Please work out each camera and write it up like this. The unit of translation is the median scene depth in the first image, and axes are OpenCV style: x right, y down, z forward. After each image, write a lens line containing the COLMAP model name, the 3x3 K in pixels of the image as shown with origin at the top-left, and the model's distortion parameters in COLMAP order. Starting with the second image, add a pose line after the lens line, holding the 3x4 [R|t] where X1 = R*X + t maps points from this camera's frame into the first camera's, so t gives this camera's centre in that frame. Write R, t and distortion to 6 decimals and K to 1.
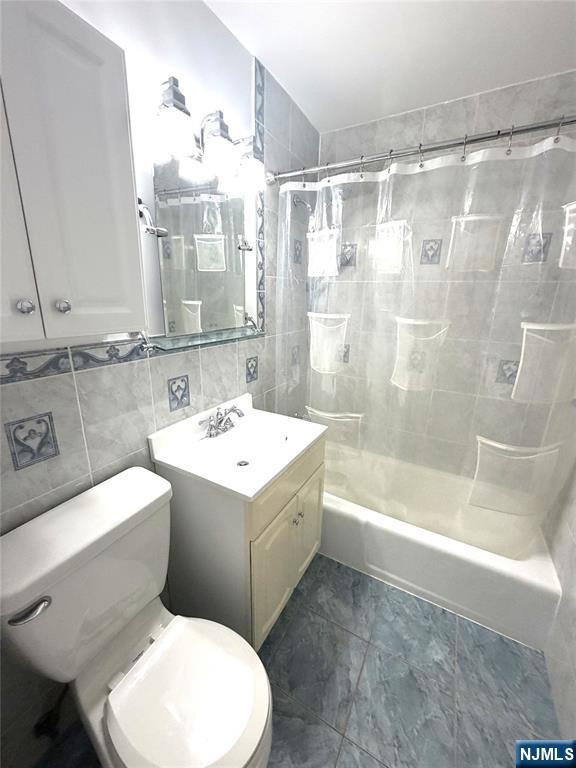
lens RADIAL K [[306.2, 0, 290.8], [0, 306.2, 381.9], [0, 0, 1]] dist [0.000814, -0.000139]
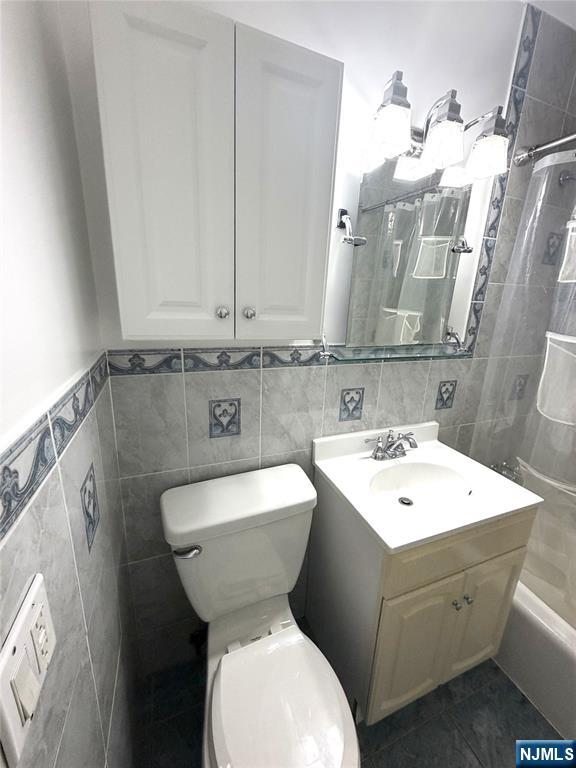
lens RADIAL K [[306.2, 0, 286.7], [0, 306.2, 383.7], [0, 0, 1]] dist [0.000814, -0.000139]
pose [[0.770342, 0.173121, -0.613679, 0.067265], [-0.189721, 0.981079, 0.038613, -0.030426], [0.608752, 0.086683, 0.788611, 0.110260]]
